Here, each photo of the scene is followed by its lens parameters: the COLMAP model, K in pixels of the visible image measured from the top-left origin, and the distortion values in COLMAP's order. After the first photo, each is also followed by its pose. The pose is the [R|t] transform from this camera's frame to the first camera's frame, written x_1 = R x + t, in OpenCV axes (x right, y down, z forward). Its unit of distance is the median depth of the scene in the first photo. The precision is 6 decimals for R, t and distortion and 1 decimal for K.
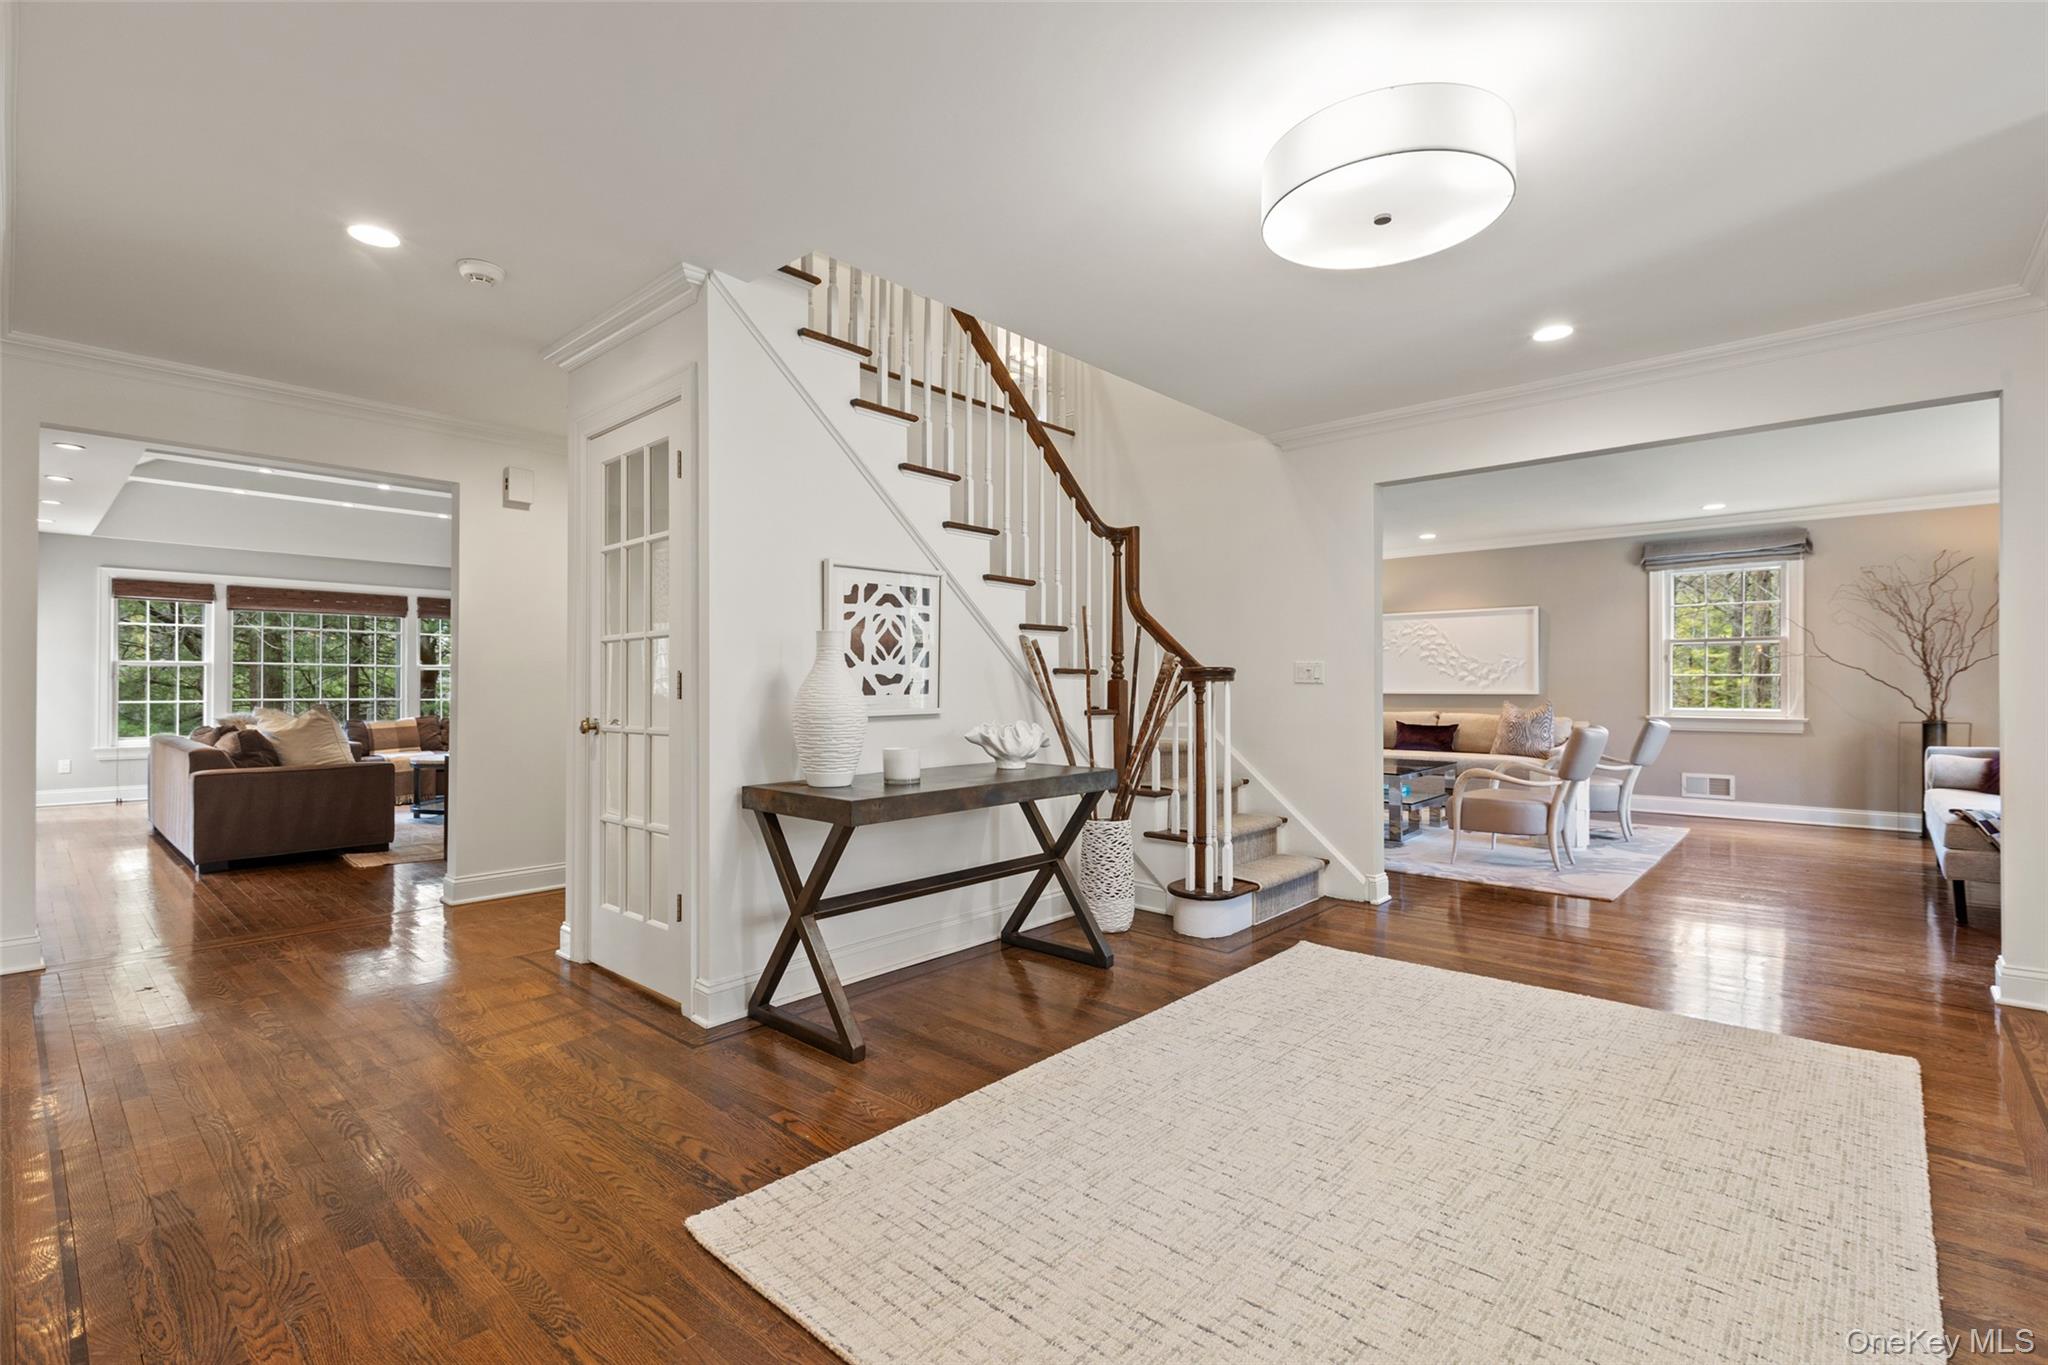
lens RADIAL K [[937.6, 0, 1016.2], [0, 937.6, 691.3], [0, 0, 1]] dist [0.004085, -0.000590]
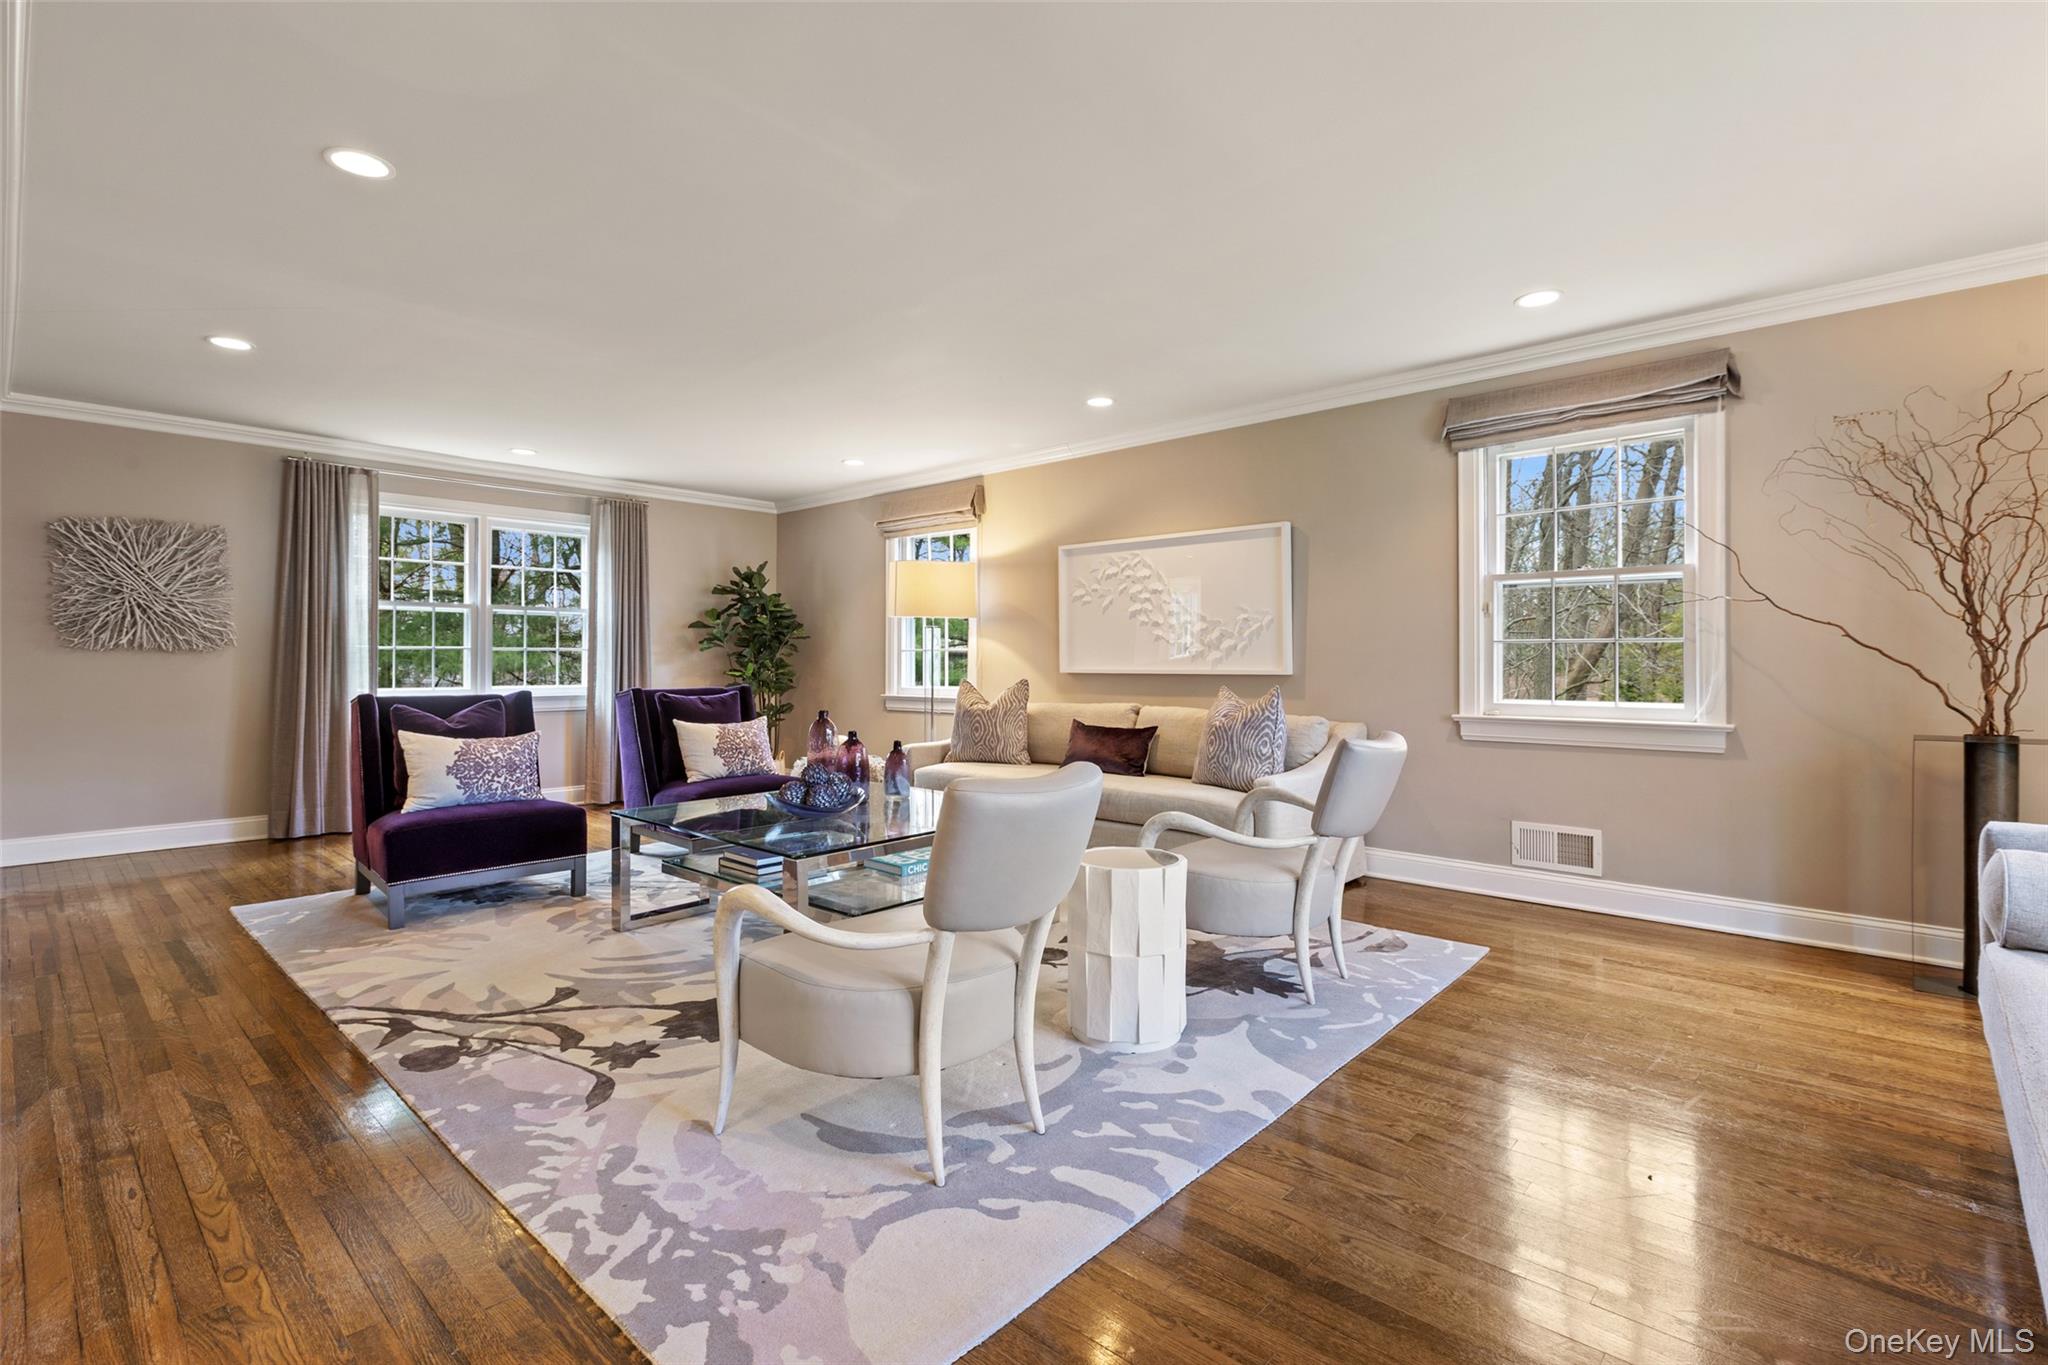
lens RADIAL K [[937.6, 0, 1032.1], [0, 937.6, 663.0], [0, 0, 1]] dist [0.004085, -0.000590]
pose [[0.999985, -0.000128, -0.005560, 0.464181], [0.000102, 0.999989, -0.004692, -0.001598], [0.005560, 0.004691, 0.999974, 0.488998]]
